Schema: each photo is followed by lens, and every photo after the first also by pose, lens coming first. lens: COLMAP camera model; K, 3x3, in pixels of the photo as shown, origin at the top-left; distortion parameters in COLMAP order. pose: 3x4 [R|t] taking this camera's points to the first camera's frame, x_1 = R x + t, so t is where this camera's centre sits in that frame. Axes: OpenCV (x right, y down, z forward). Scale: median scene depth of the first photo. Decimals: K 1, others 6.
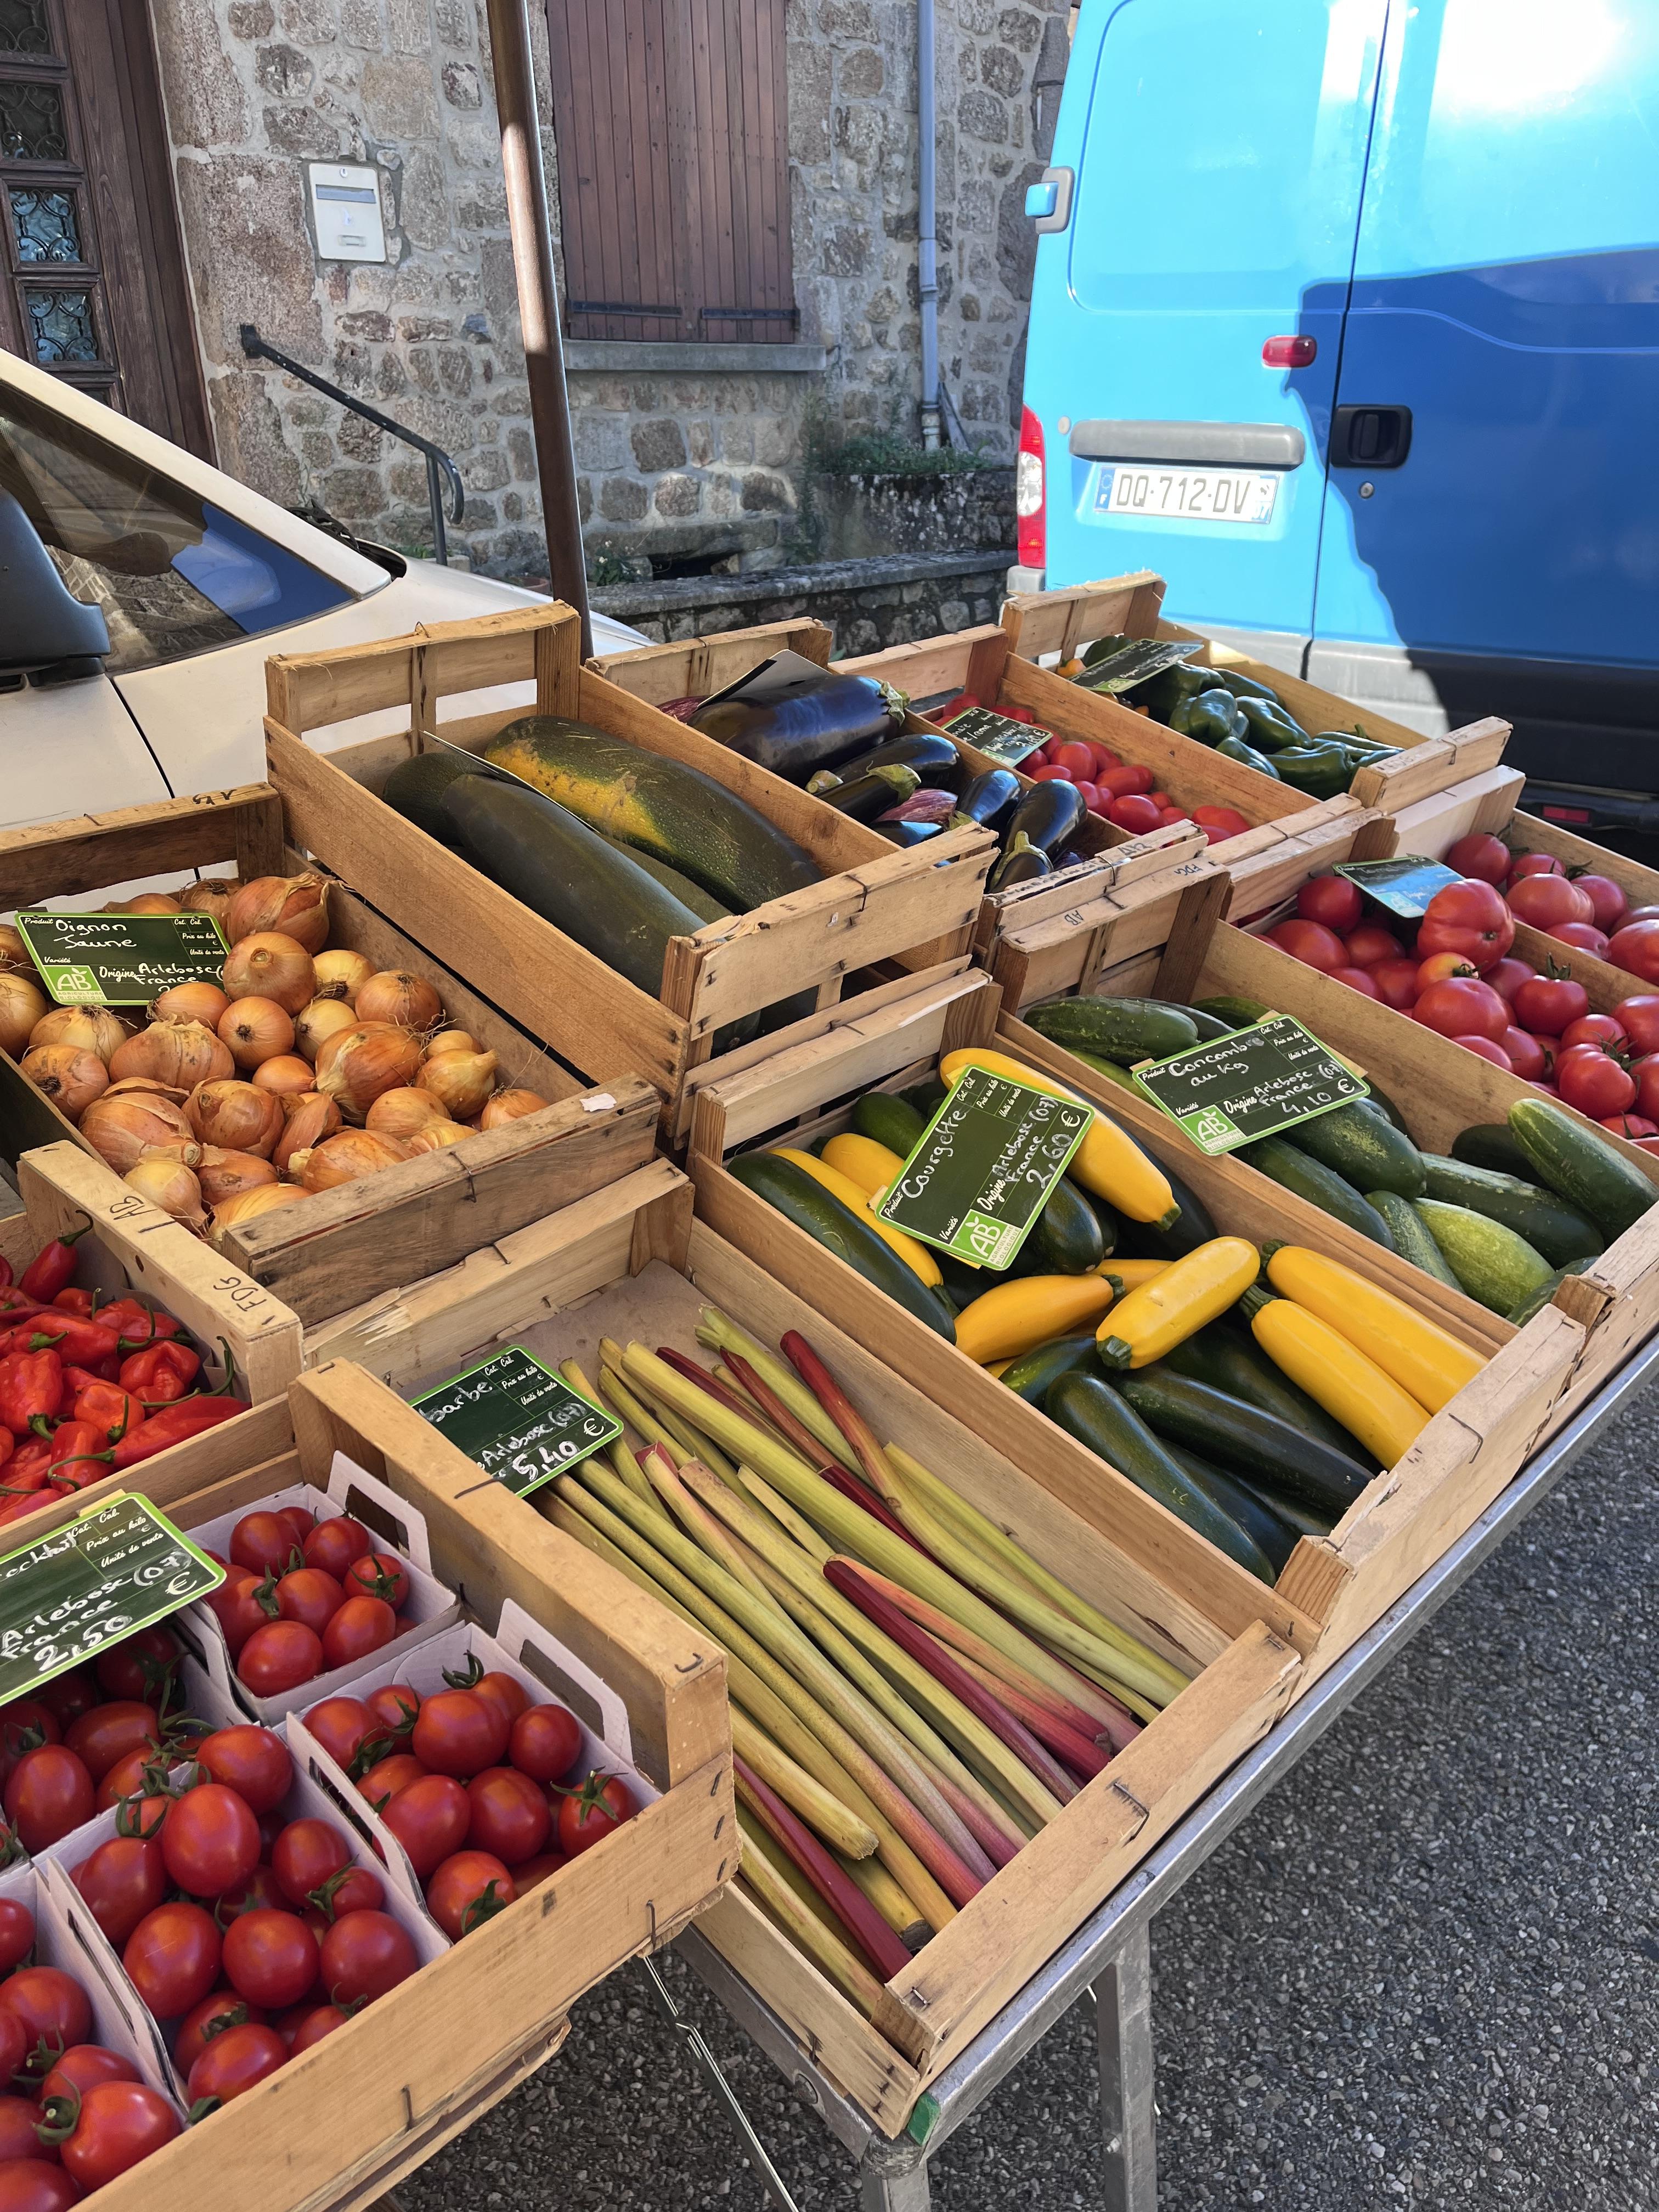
lens RADIAL K [[1784.9, 0, 823.2], [0, 1784.9, 1109.2], [0, 0, 1]] dist [0.064273, -0.050774]
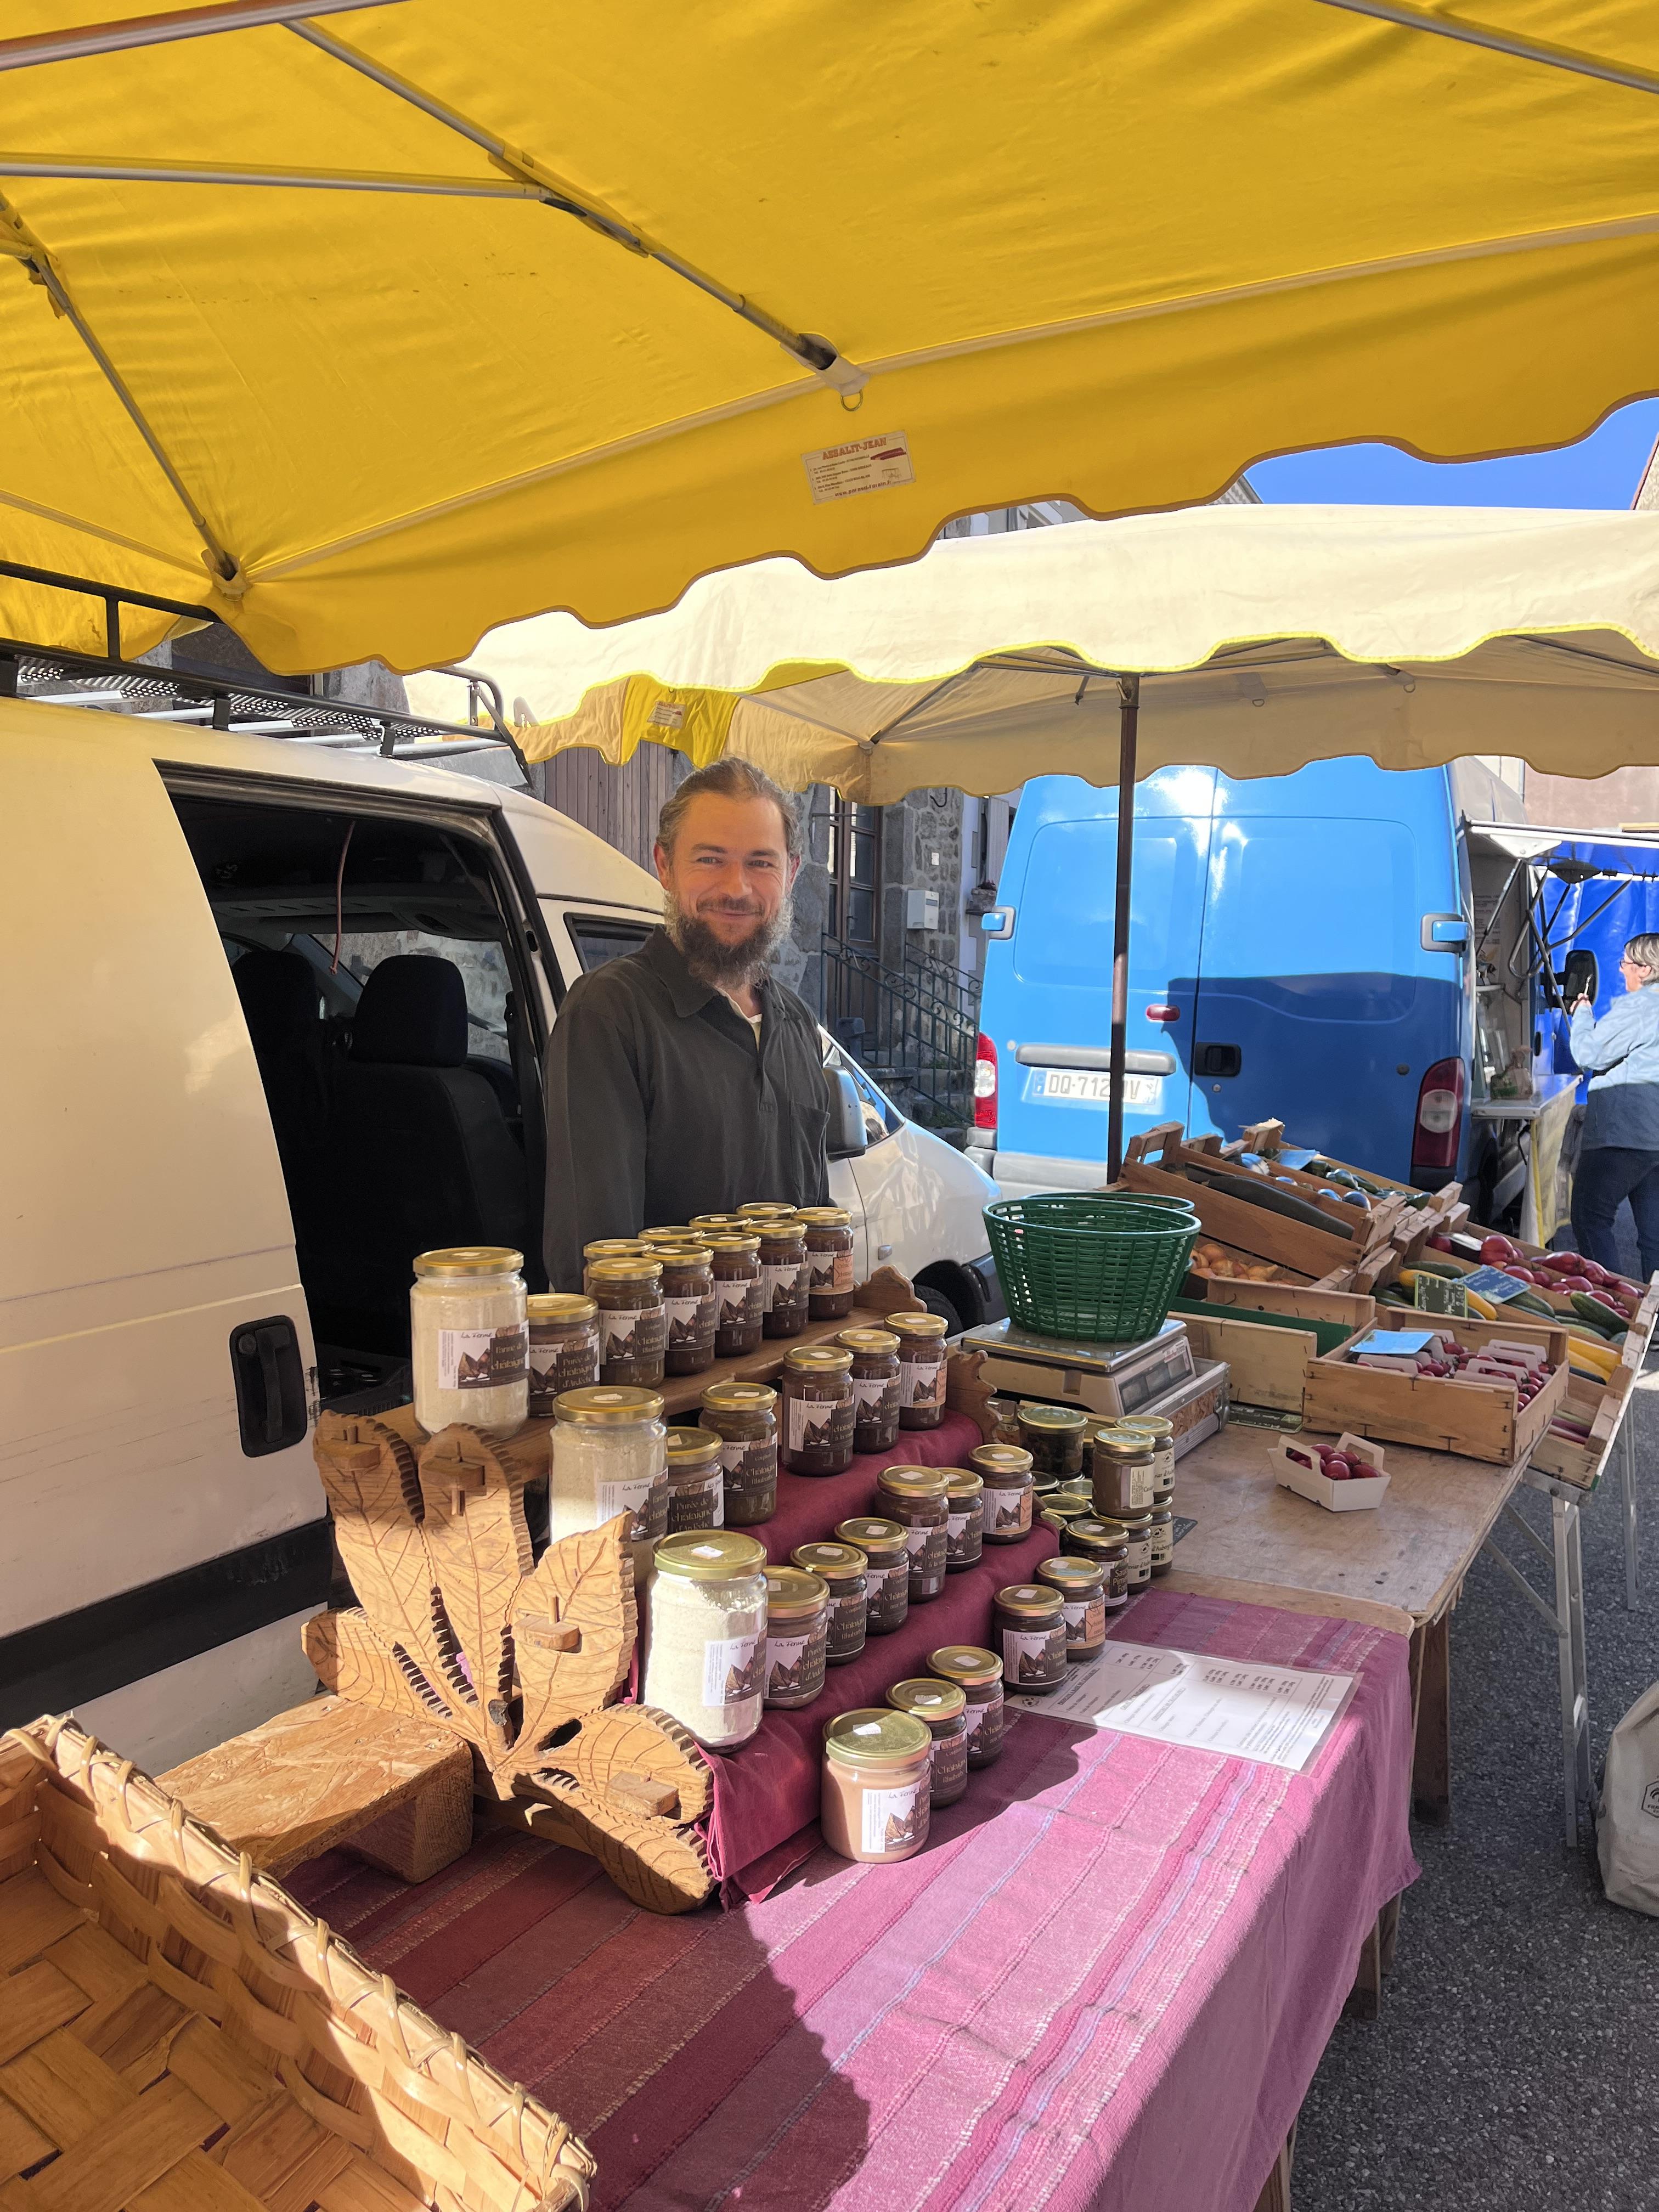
lens RADIAL K [[1784.9, 0, 827.3], [0, 1784.9, 1111.2], [0, 0, 1]] dist [0.064273, -0.050774]
pose [[0.964676, 0.024190, 0.262325, -0.240797], [0.058373, 0.951395, -0.302391, 0.082591], [-0.256889, 0.307022, 0.916376, -0.222580]]
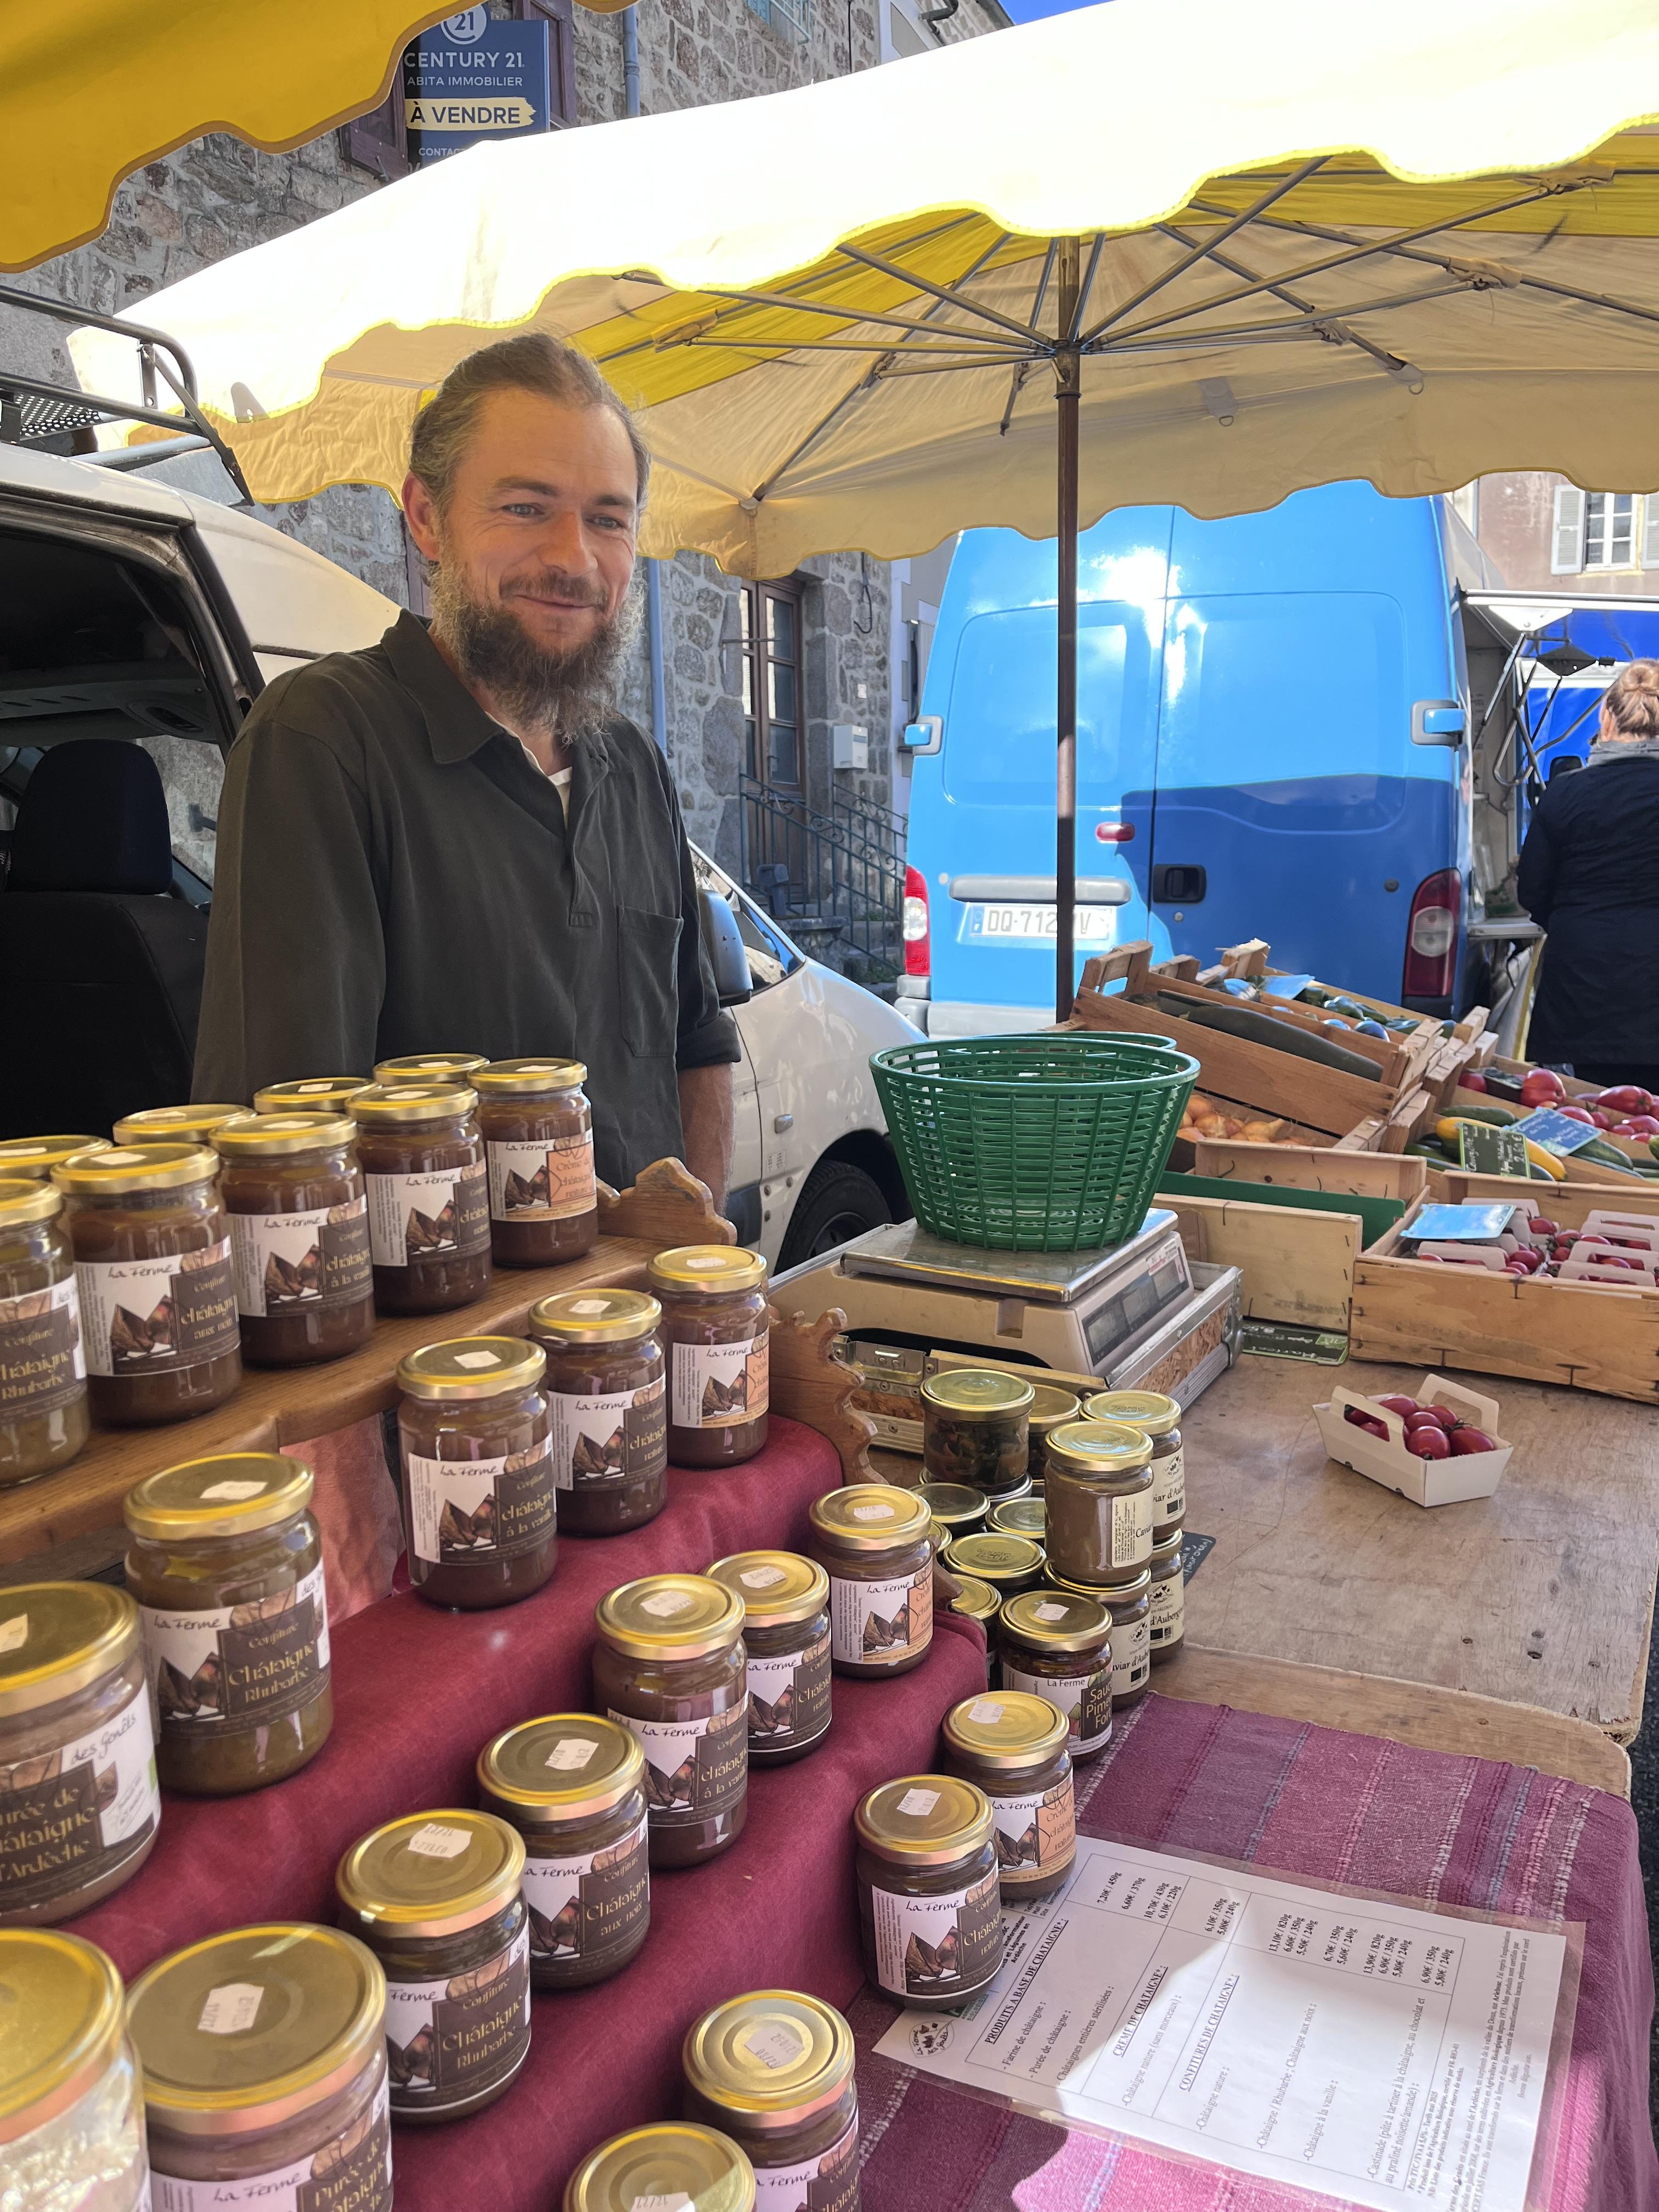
lens RADIAL K [[1784.9, 0, 839.2], [0, 1784.9, 1121.1], [0, 0, 1]] dist [0.064273, -0.050774]
pose [[0.955015, -0.036948, 0.294246, -0.196886], [0.106056, 0.969141, -0.222527, 0.058793], [-0.276943, 0.243724, 0.929463, -0.127535]]
